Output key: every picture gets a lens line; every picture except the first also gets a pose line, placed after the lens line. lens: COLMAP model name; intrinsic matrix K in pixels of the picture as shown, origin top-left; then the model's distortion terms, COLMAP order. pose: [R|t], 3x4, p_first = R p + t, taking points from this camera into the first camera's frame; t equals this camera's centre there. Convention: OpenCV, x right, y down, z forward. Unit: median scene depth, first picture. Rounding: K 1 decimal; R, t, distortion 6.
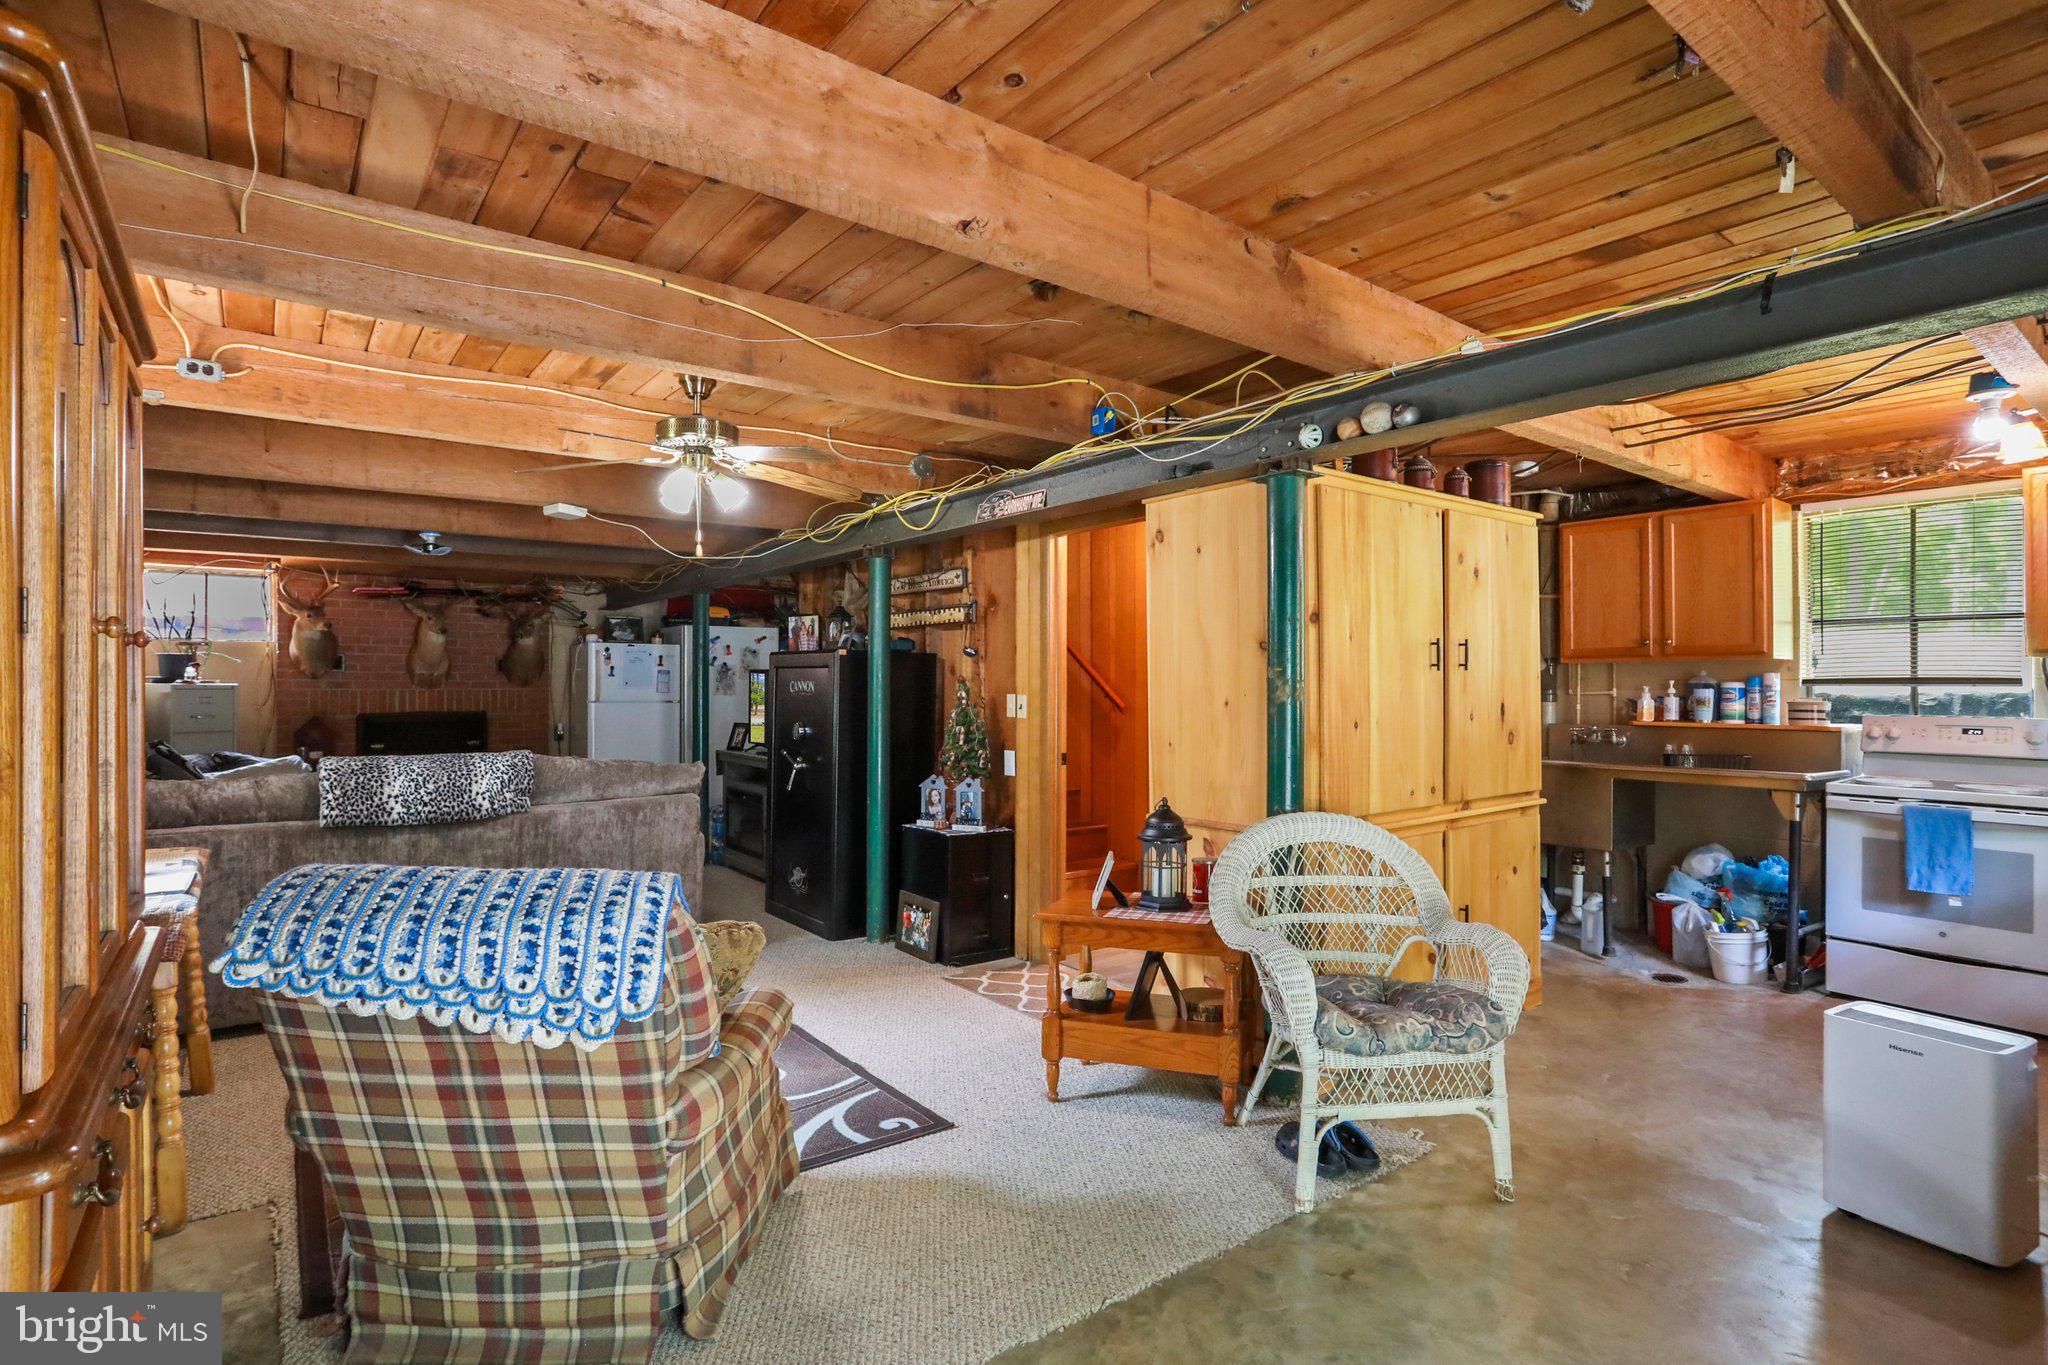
lens RADIAL K [[999.1, 0, 1017.5], [0, 999.1, 678.9], [0, 0, 1]] dist [-0.048123, 0.021444]
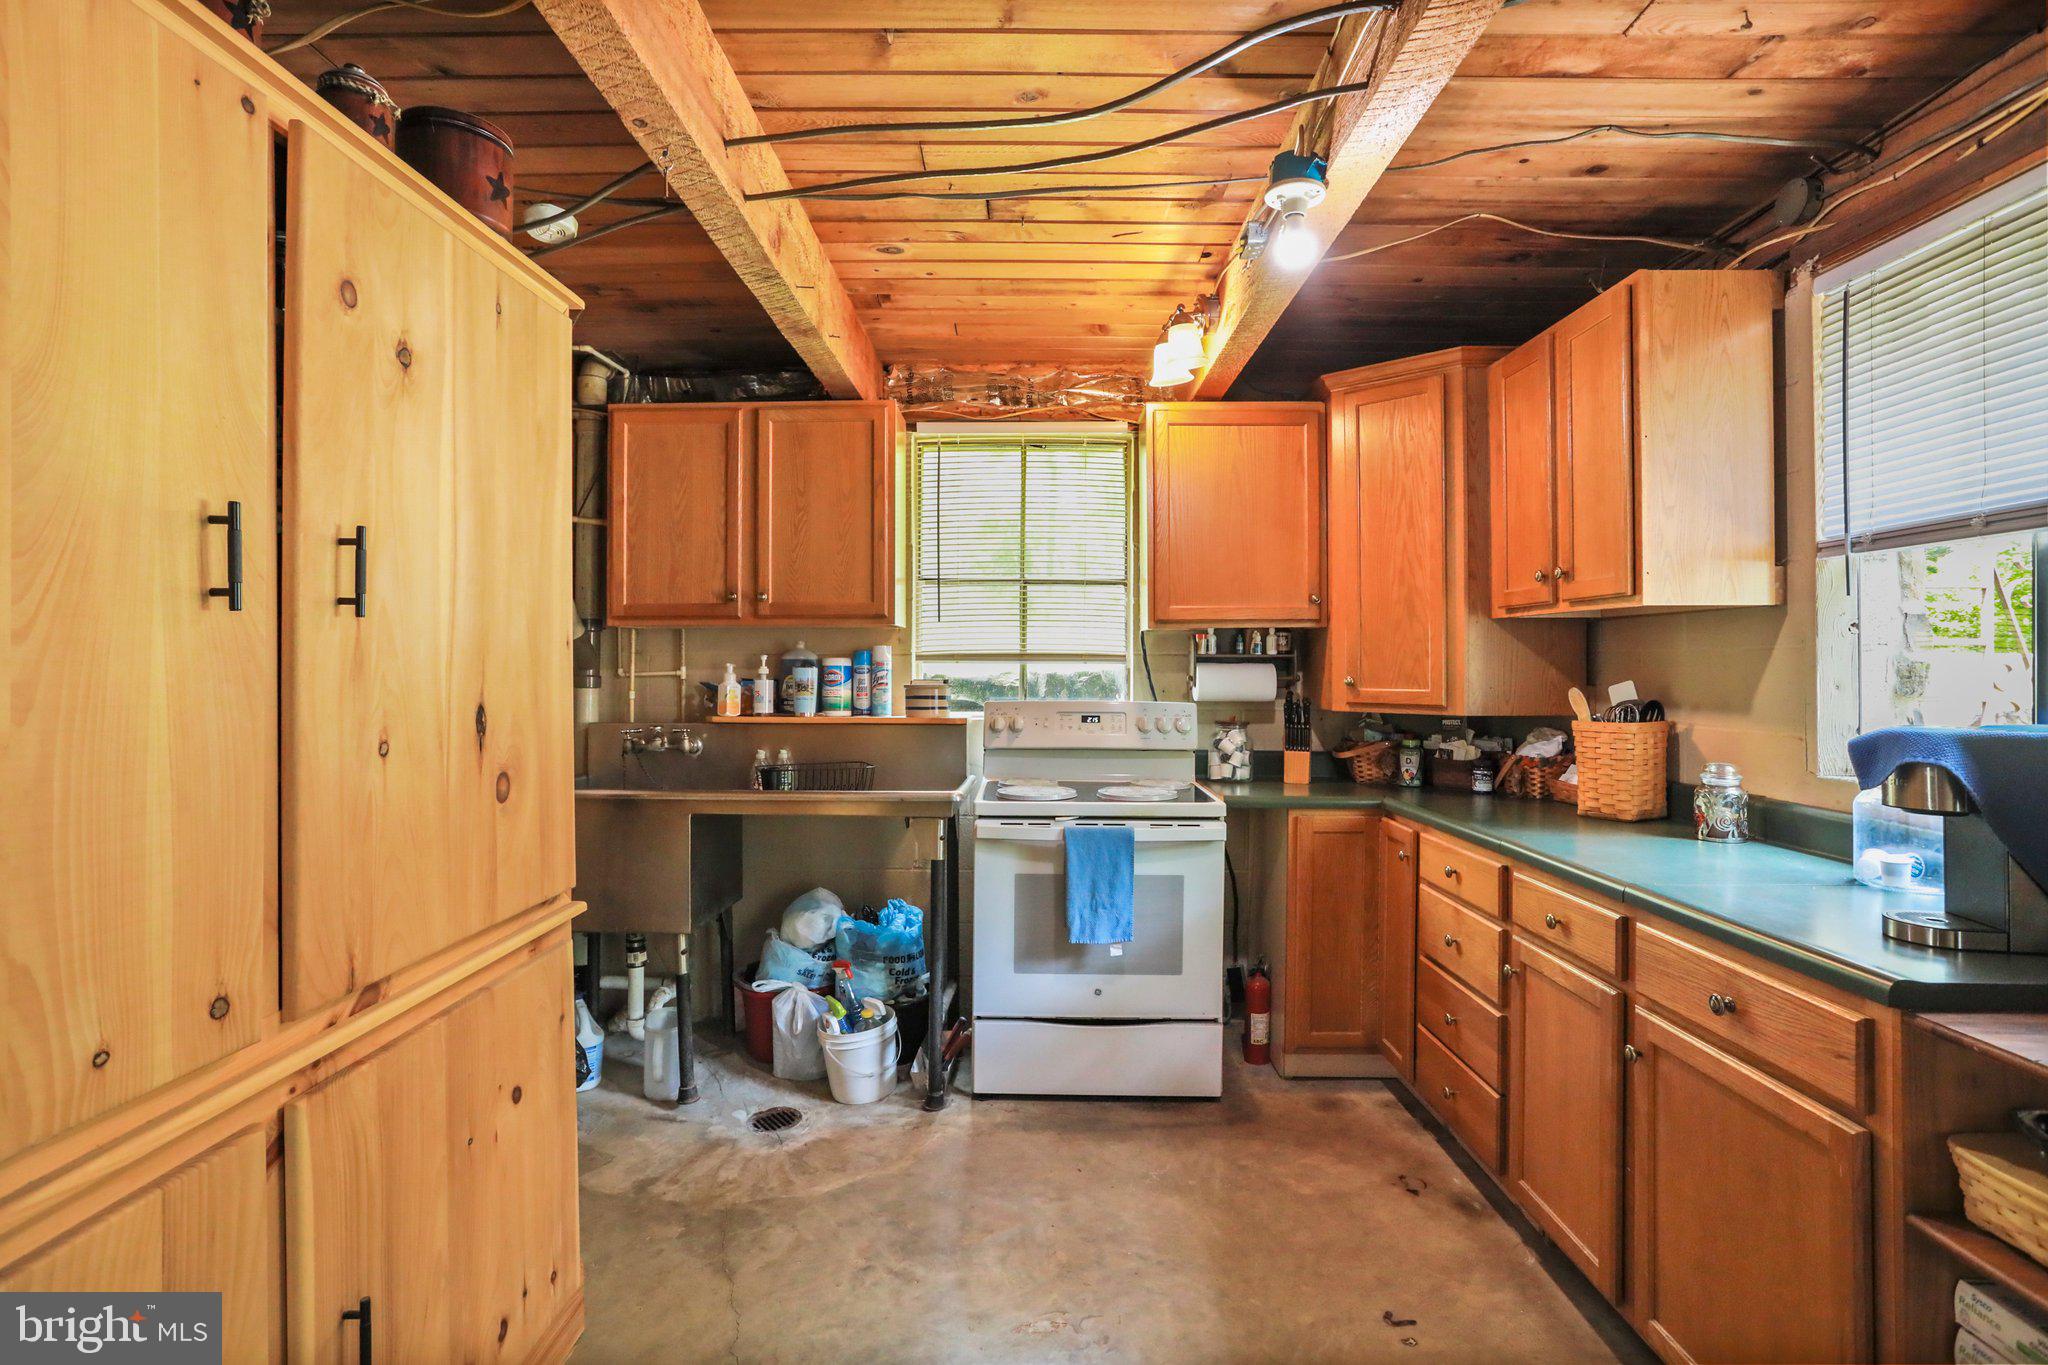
lens RADIAL K [[999.1, 0, 1030.8], [0, 999.1, 666.1], [0, 0, 1]] dist [-0.048123, 0.021444]
pose [[0.609681, -0.001432, 0.792645, 0.250045], [-0.006280, 0.999958, 0.006637, 0.003646], [-0.792622, -0.009025, 0.609647, 0.466633]]
